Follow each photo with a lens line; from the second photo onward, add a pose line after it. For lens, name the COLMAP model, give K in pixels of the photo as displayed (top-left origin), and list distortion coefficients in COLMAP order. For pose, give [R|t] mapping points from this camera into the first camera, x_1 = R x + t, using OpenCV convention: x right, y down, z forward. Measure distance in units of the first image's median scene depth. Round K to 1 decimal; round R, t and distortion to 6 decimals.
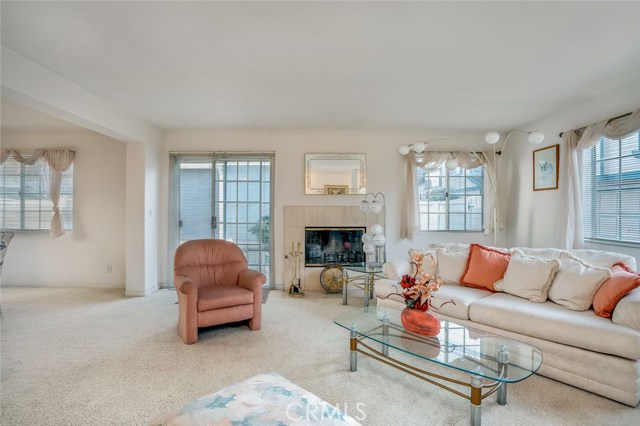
lens RADIAL K [[323.0, 0, 316.8], [0, 323.0, 209.4], [0, 0, 1]] dist [-0.077399, 0.036682]
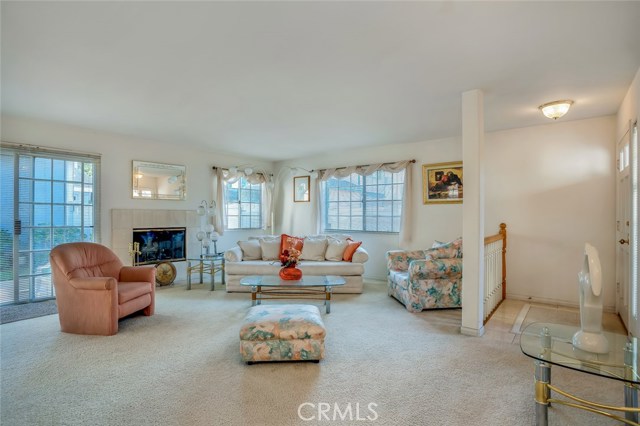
lens RADIAL K [[318.6, 0, 317.1], [0, 318.6, 208.1], [0, 0, 1]] dist [-0.073356, 0.034875]
pose [[0.644464, 0.016634, 0.764453, -0.452414], [-0.004809, 0.999832, -0.017701, 0.001092], [-0.764619, 0.007732, 0.644436, -0.138738]]
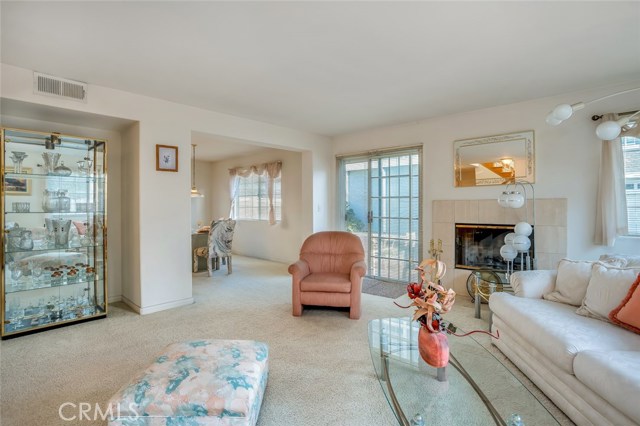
lens RADIAL K [[318.6, 0, 317.1], [0, 318.6, 208.1], [0, 0, 1]] dist [-0.073356, 0.034875]
pose [[0.722006, -0.001884, -0.691885, 0.305186], [0.009363, 0.999931, 0.007048, 0.002779], [0.691824, -0.011567, 0.721974, 0.116485]]
